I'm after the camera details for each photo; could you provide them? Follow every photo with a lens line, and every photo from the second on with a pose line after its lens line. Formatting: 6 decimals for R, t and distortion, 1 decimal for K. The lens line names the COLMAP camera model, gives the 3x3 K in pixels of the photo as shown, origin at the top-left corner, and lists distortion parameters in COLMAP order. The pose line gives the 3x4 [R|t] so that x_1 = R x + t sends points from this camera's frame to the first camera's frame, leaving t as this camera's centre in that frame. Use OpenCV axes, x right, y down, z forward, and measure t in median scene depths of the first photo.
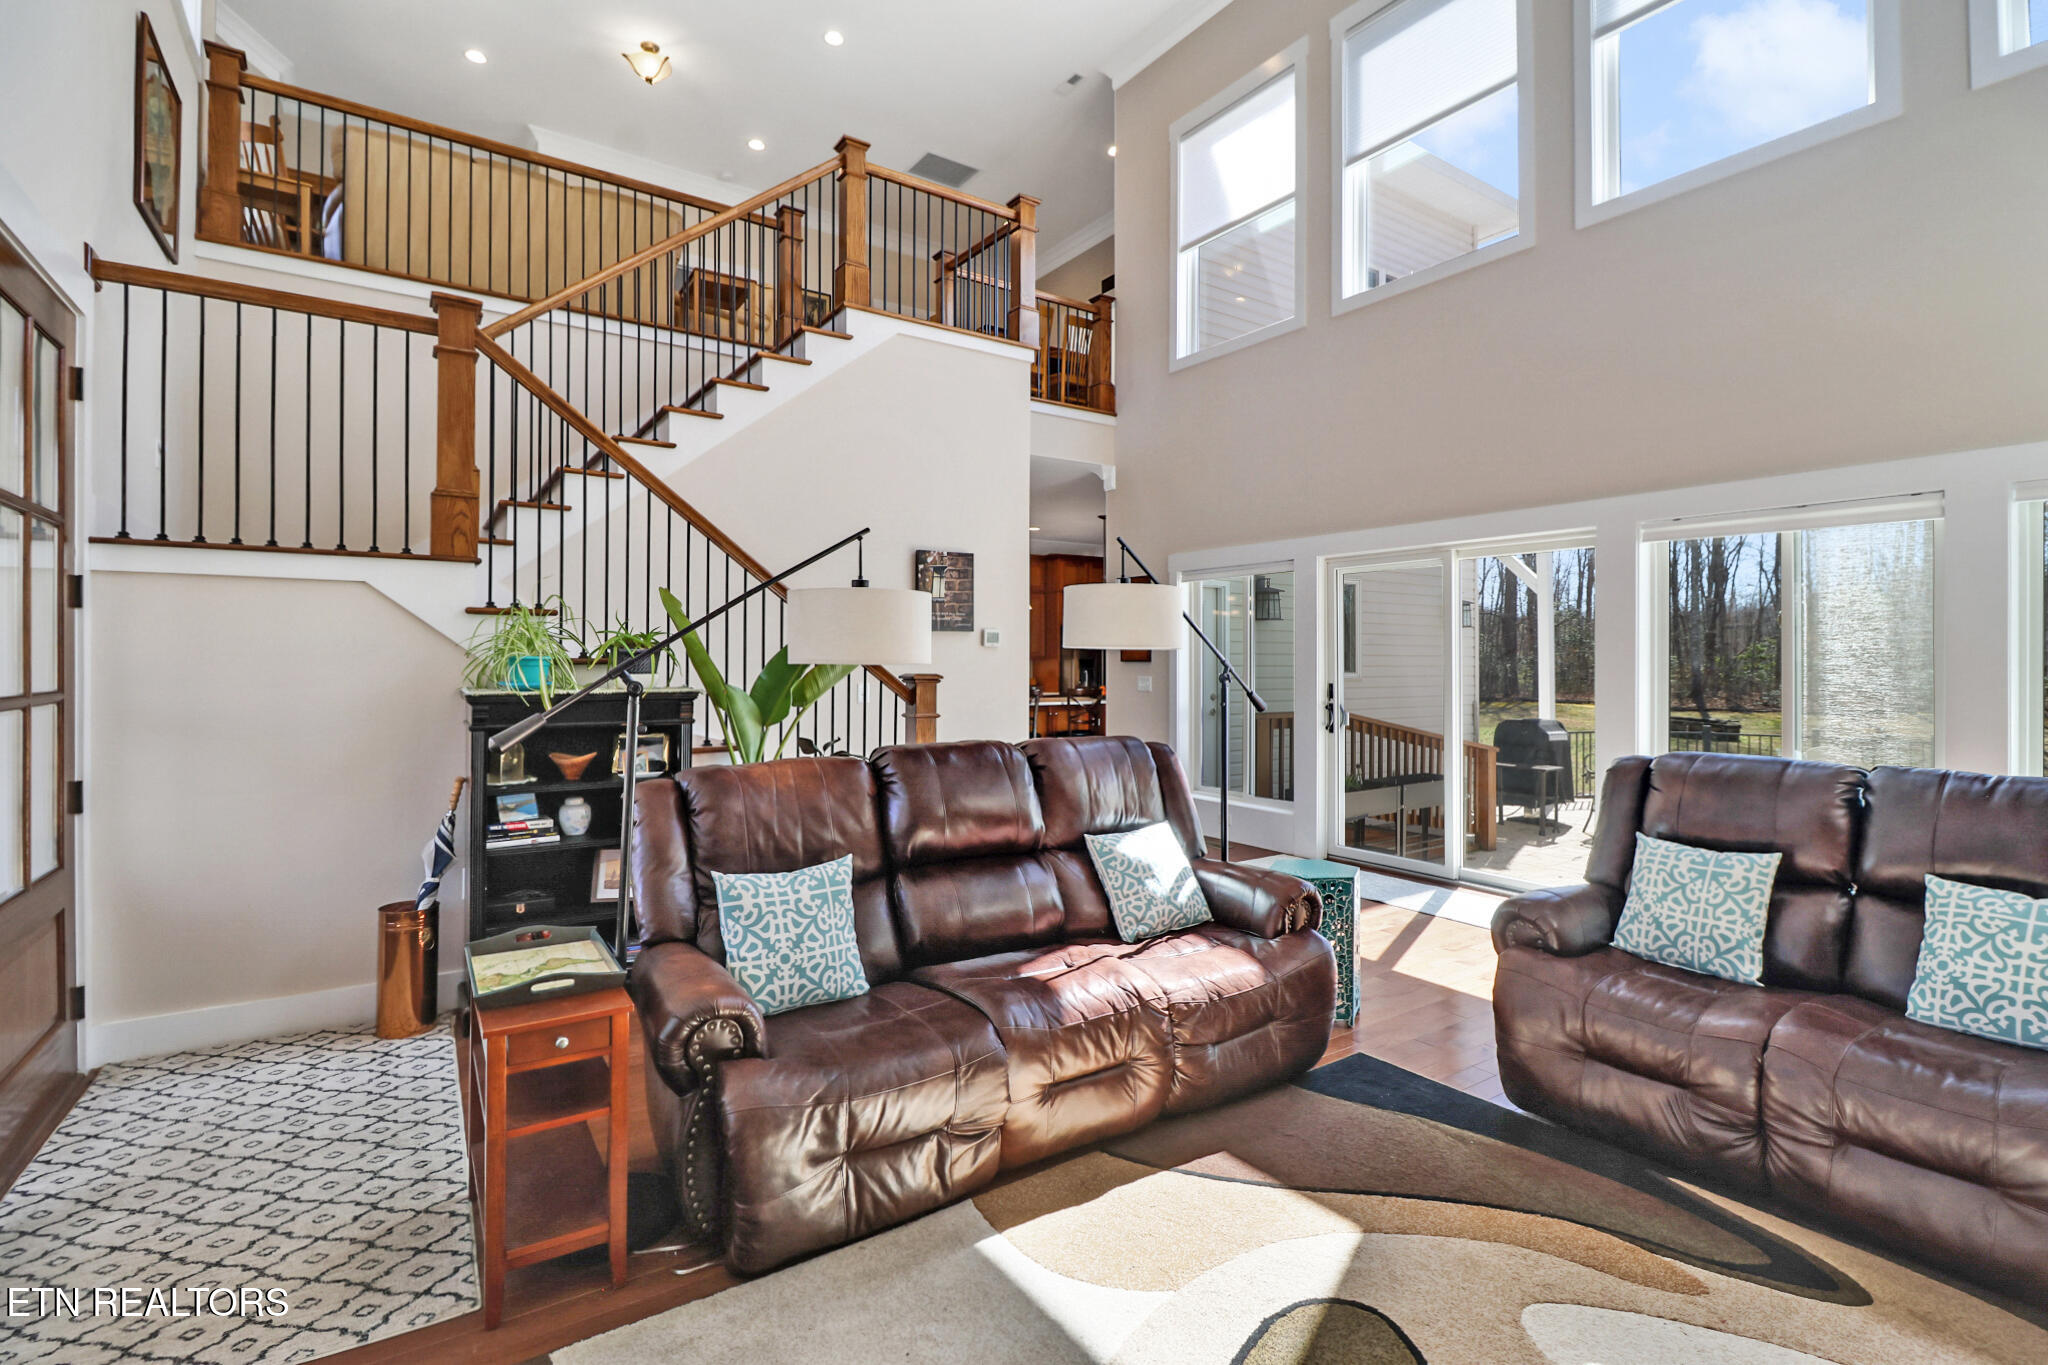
lens RADIAL K [[947.1, 0, 1033.1], [0, 947.1, 655.6], [0, 0, 1]] dist [0.010047, -0.016493]
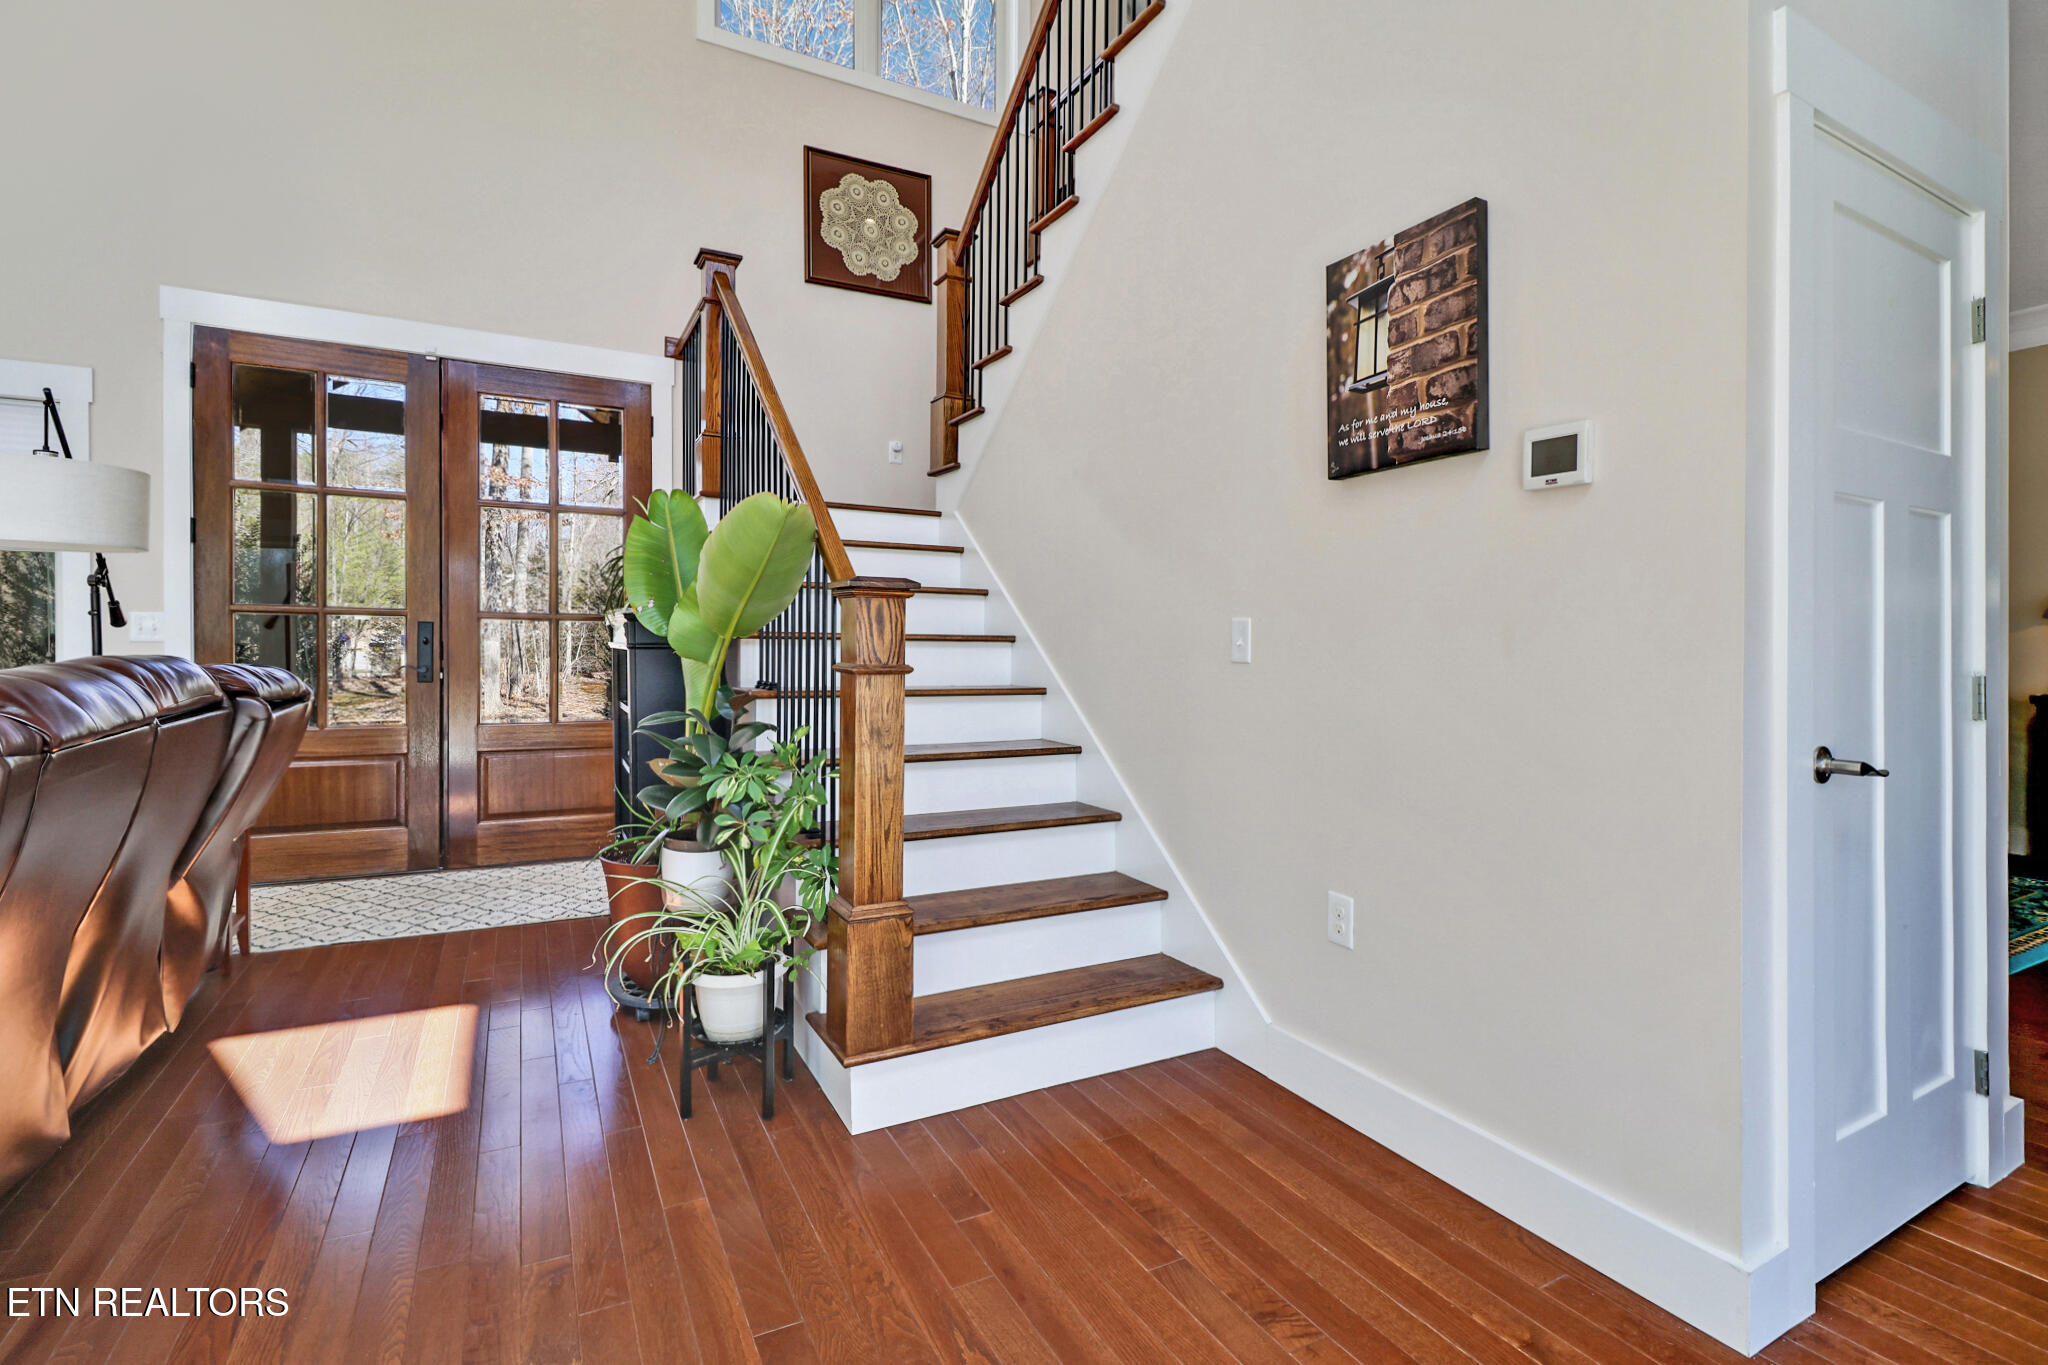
lens RADIAL K [[947.1, 0, 1033.1], [0, 947.1, 655.6], [0, 0, 1]] dist [0.010047, -0.016493]
pose [[-0.096085, -0.000109, -0.995373, 0.261541], [-0.001300, 0.999999, 0.000016, 0.042674], [0.995372, 0.001295, -0.096085, 0.901075]]
